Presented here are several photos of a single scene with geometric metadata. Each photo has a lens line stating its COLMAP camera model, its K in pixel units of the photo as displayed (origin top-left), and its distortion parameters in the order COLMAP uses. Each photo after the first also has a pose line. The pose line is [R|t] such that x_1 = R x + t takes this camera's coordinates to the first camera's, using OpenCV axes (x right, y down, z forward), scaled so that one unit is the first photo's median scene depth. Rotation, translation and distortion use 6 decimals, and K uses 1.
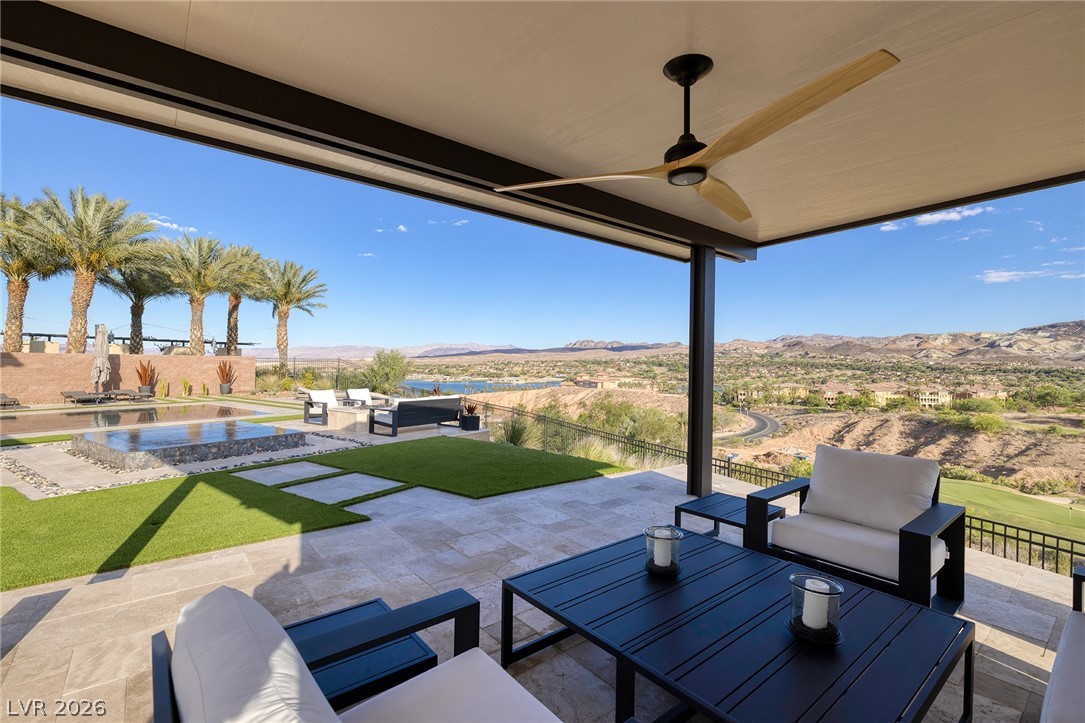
lens RADIAL K [[466.6, 0, 542.5], [0, 466.6, 361.5], [0, 0, 1]] dist [0.001743, 0.000255]
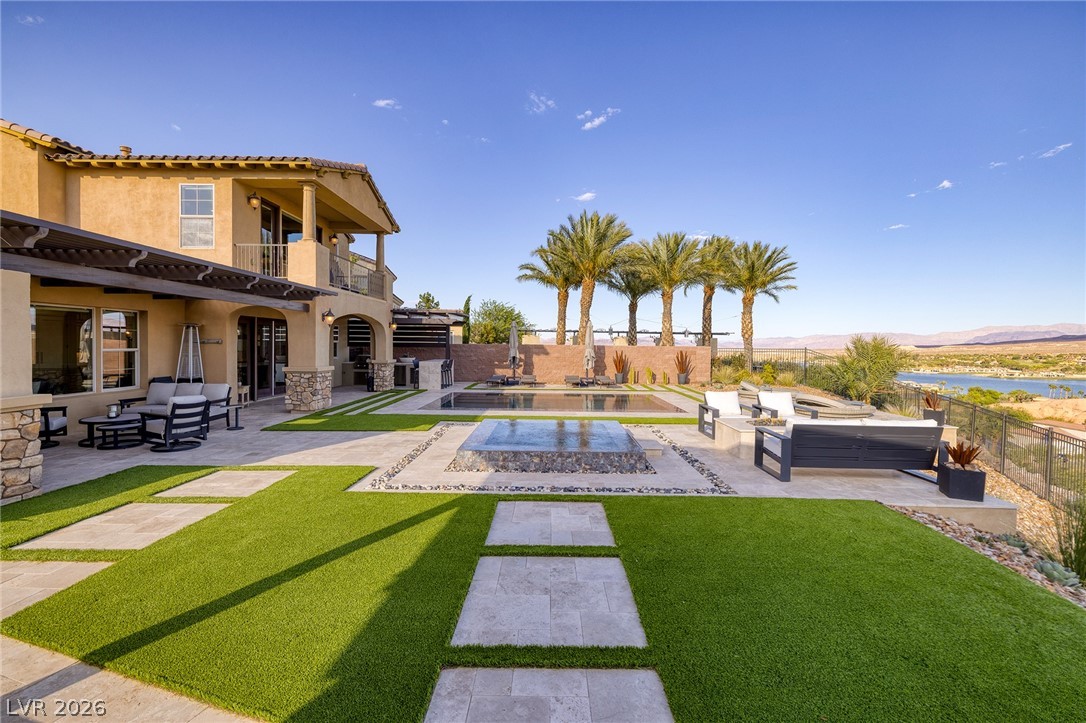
lens RADIAL K [[461.0, 0, 570.2], [0, 461.0, 359.6], [0, 0, 1]] dist [0.002323, 0.000416]
pose [[0.562344, 0.019007, -0.826685, 0.006289], [-0.001549, 0.999758, 0.021933, -0.003598], [0.826902, -0.011053, 0.562238, 0.190329]]
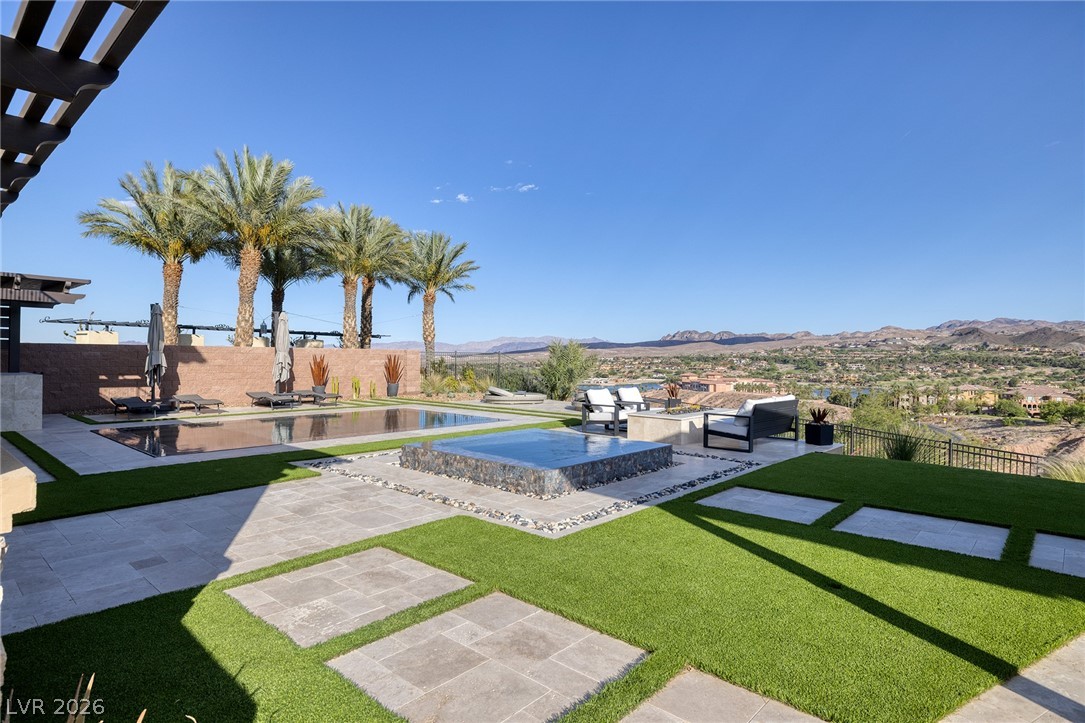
lens RADIAL K [[579.0, 0, 542.5], [0, 579.0, 361.5], [0, 0, 1]] dist [-0.001220, -0.000512]
pose [[0.990278, -0.007613, -0.138891, -0.223895], [0.008231, 0.999959, 0.003874, 0.006238], [0.138855, -0.004979, 0.990300, 0.030514]]
